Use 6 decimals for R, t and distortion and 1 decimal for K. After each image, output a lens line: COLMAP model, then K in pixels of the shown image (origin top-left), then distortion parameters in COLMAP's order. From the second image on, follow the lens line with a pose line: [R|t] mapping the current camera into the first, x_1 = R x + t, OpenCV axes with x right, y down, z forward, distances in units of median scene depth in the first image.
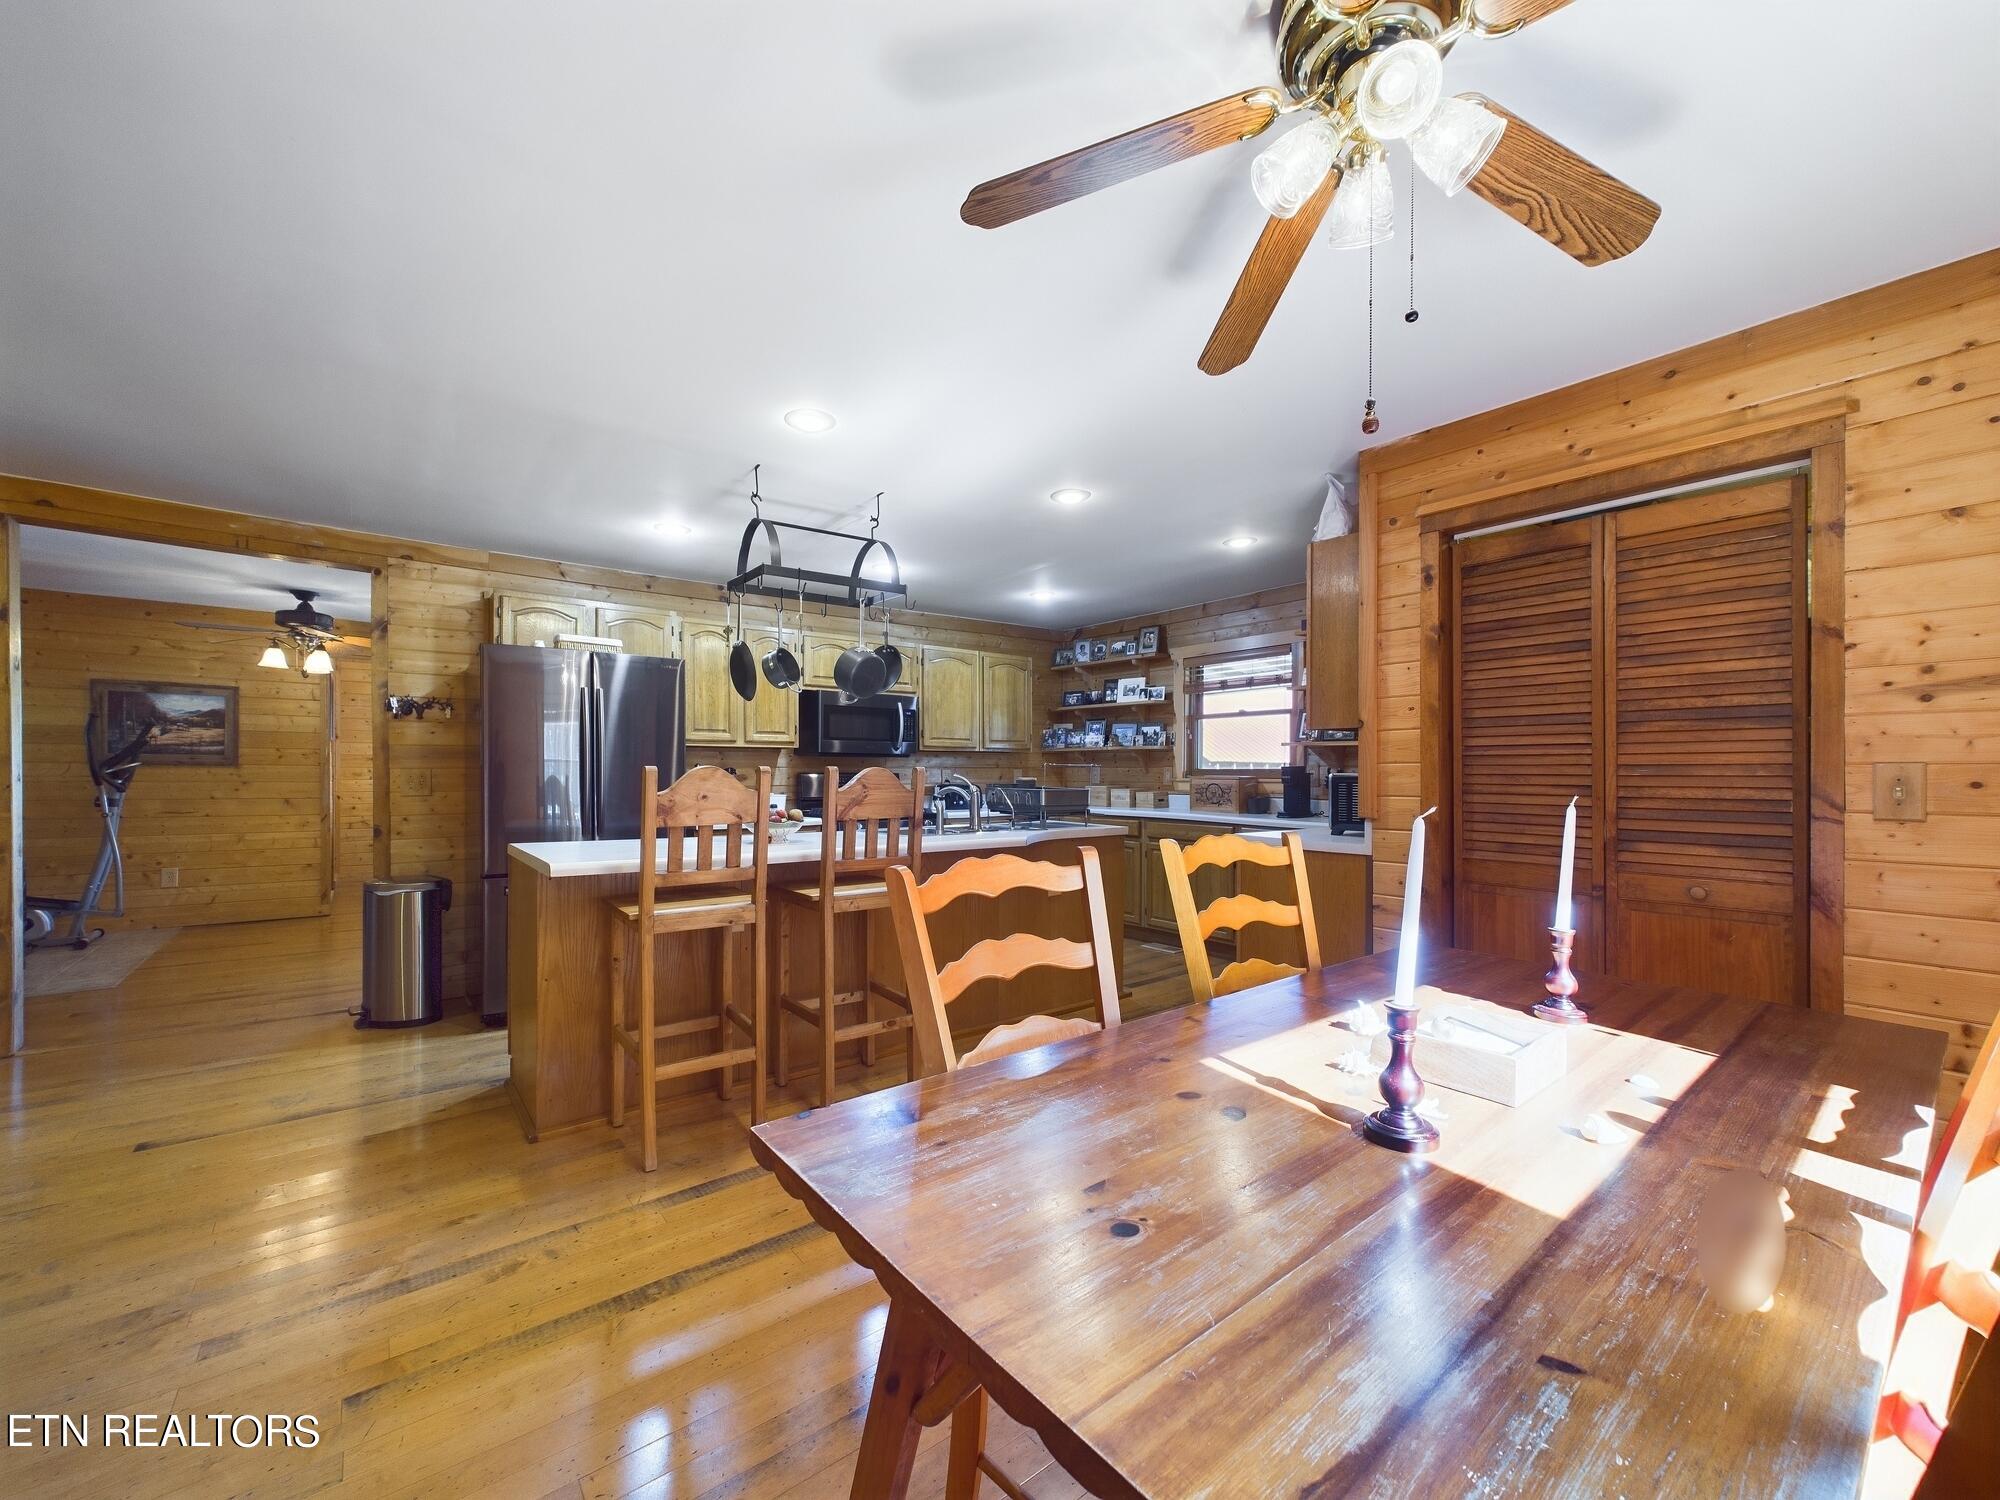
lens RADIAL K [[802.5, 0, 1001.5], [0, 802.5, 770.3], [0, 0, 1]] dist [0.000939, 0.000303]
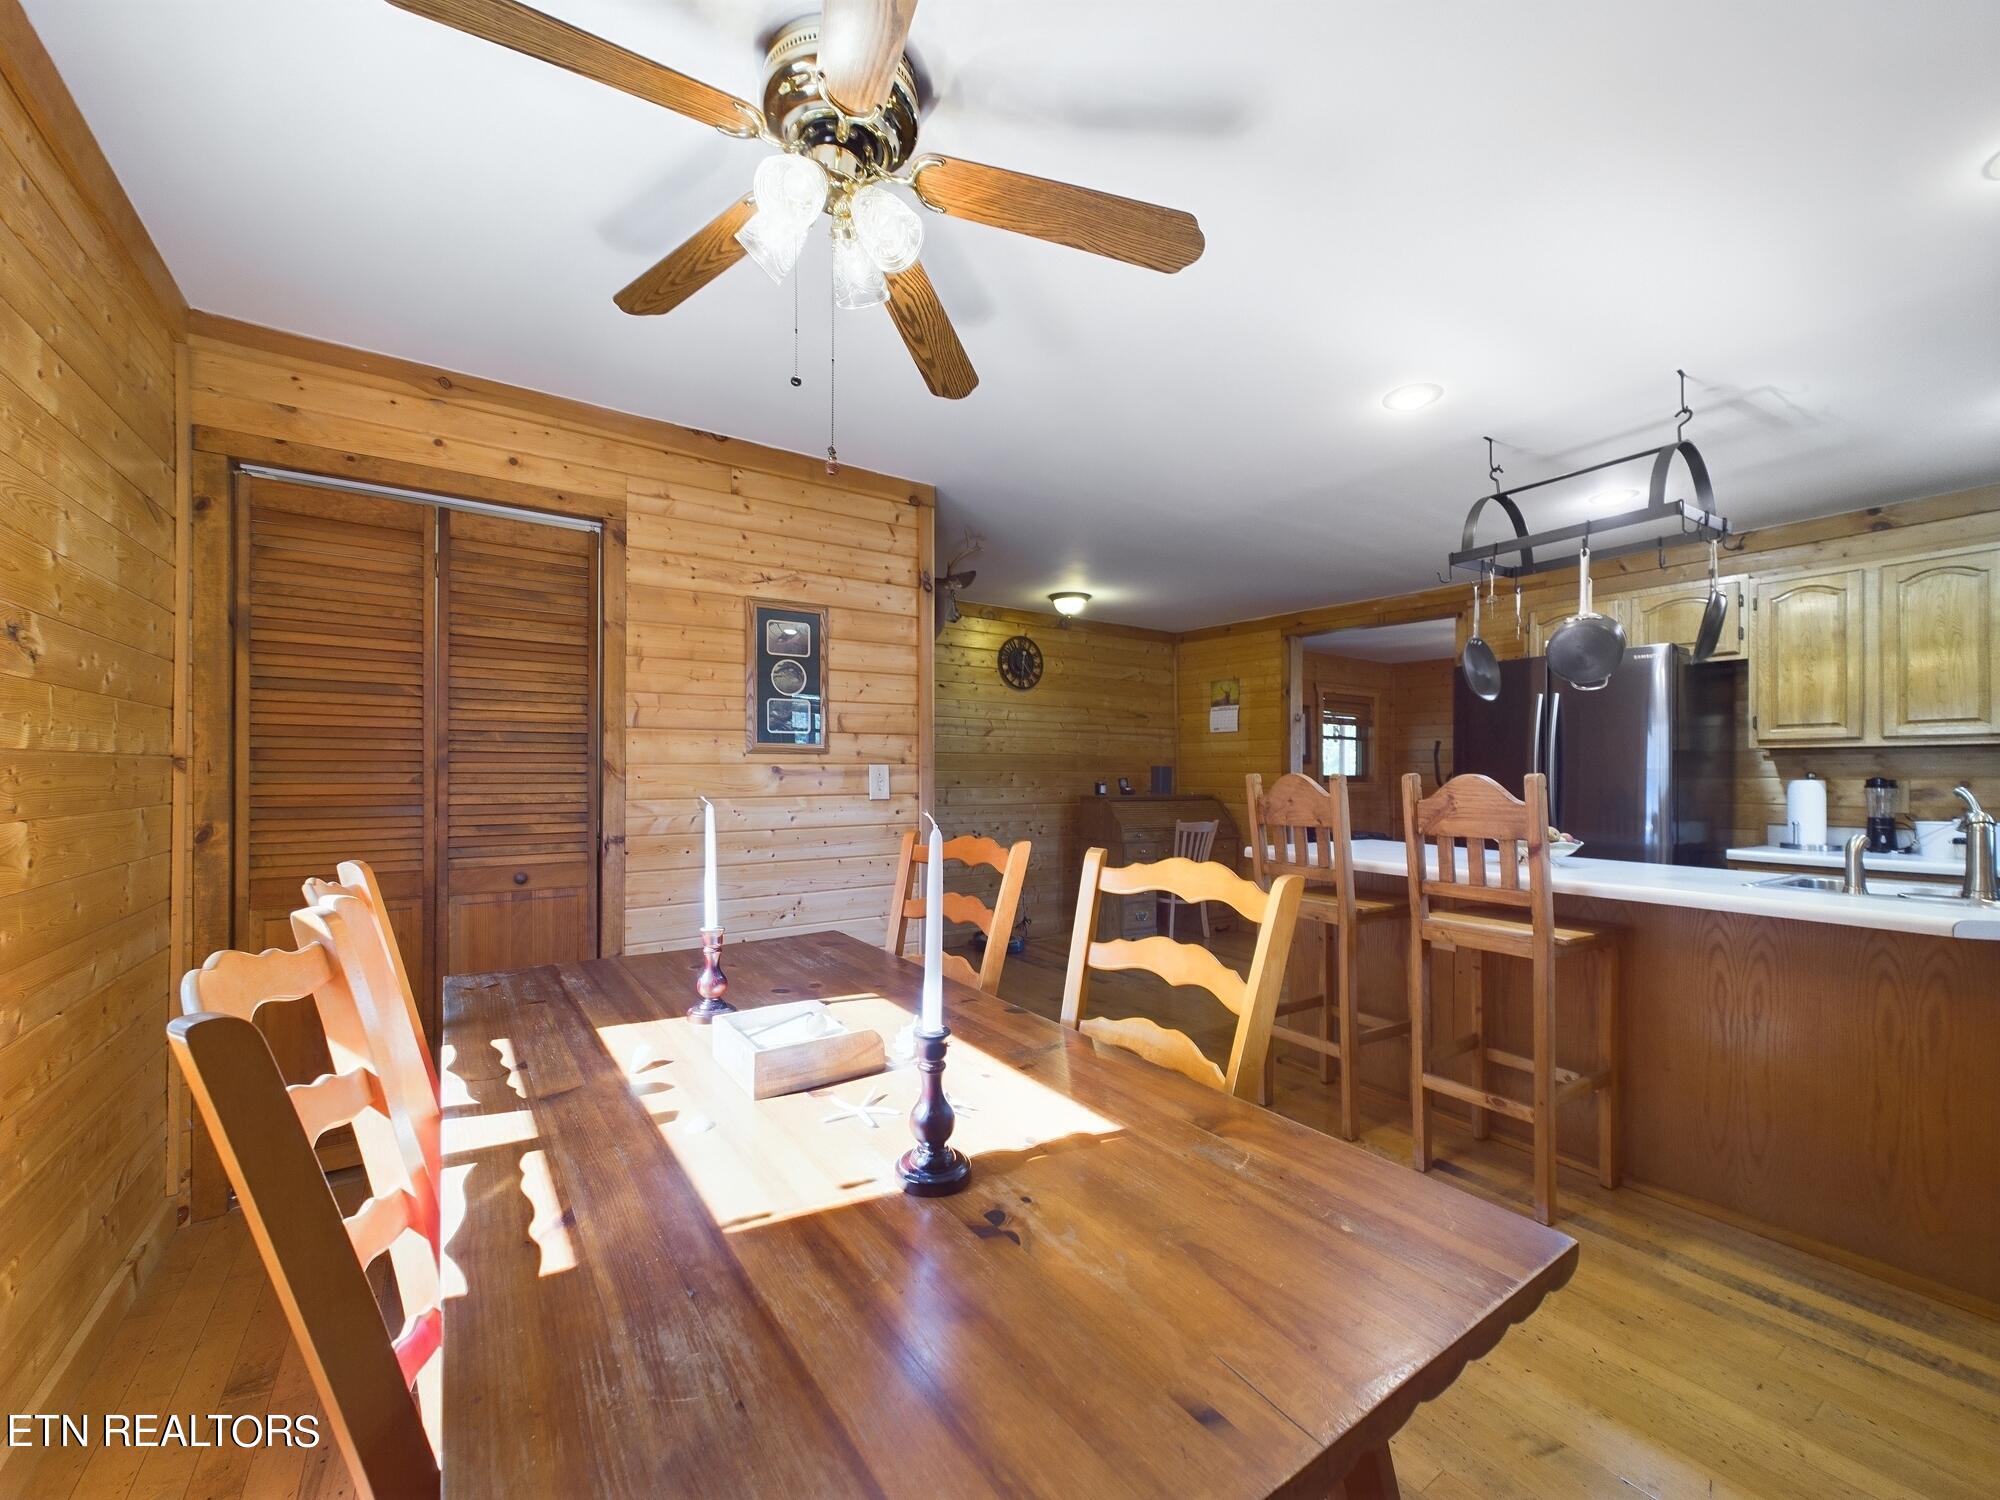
lens RADIAL K [[802.5, 0, 999.7], [0, 802.5, 769.7], [0, 0, 1]] dist [0.000939, 0.000303]
pose [[-0.071571, -0.010072, -0.997385, 0.697686], [-0.006032, 0.999935, -0.009665, 0.002121], [0.997417, 0.005324, -0.071627, 0.585163]]
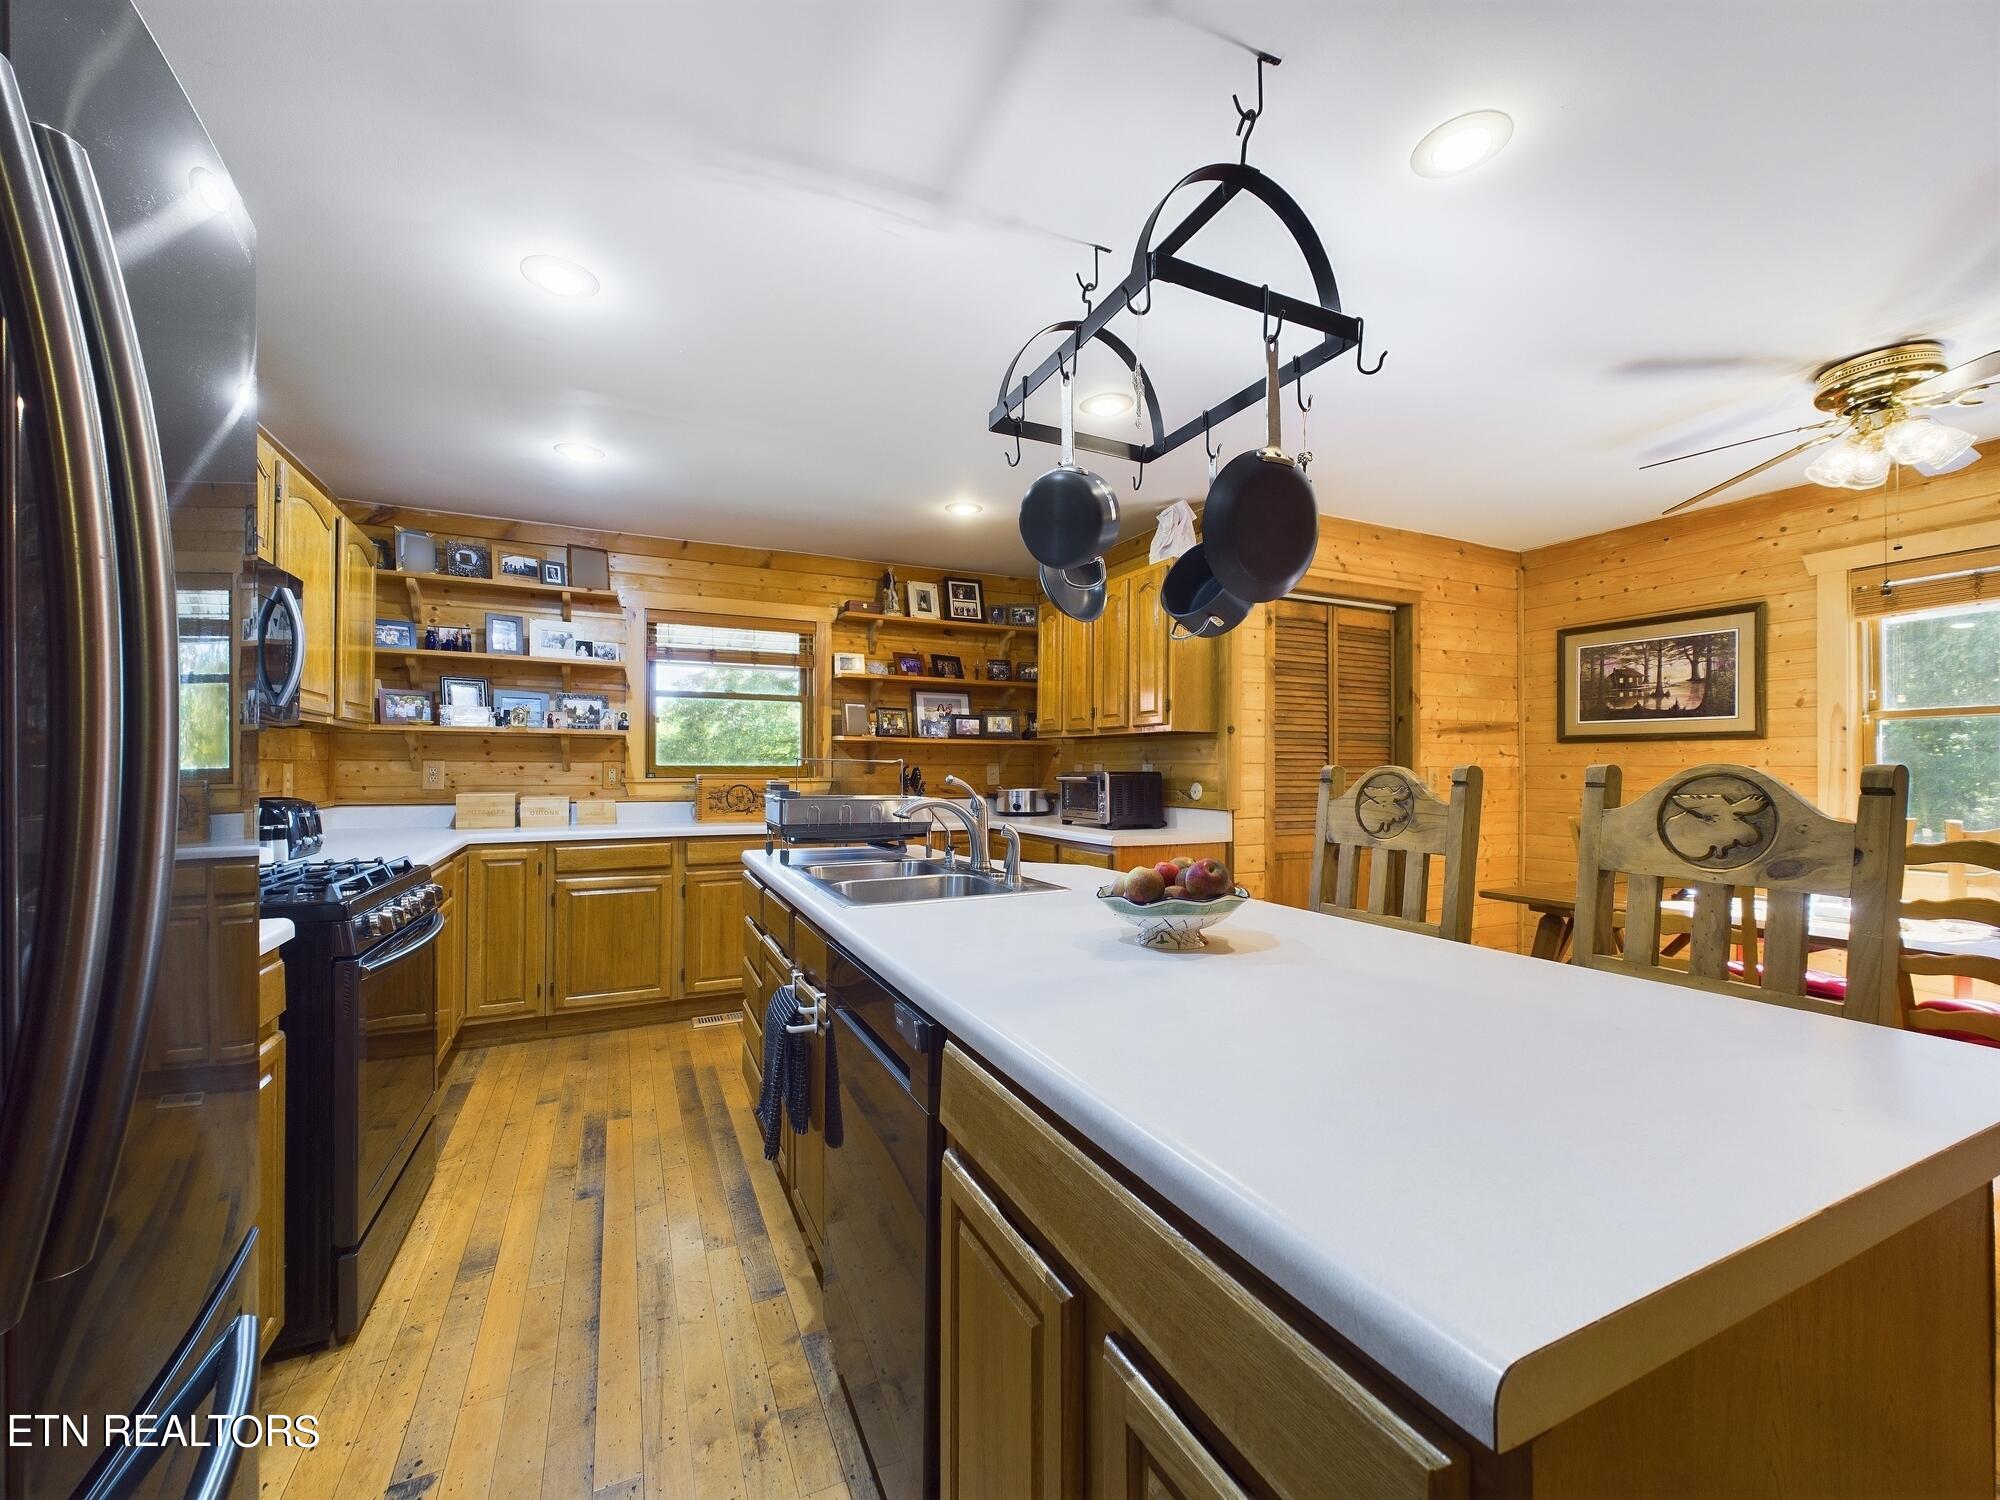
lens RADIAL K [[802.5, 0, 1000.4], [0, 802.5, 760.2], [0, 0, 1]] dist [0.000939, 0.000303]
pose [[0.228797, 0.009752, 0.973425, -0.838174], [-0.004503, 0.999950, -0.008960, -0.001802], [-0.973464, -0.002333, 0.228829, 1.162154]]
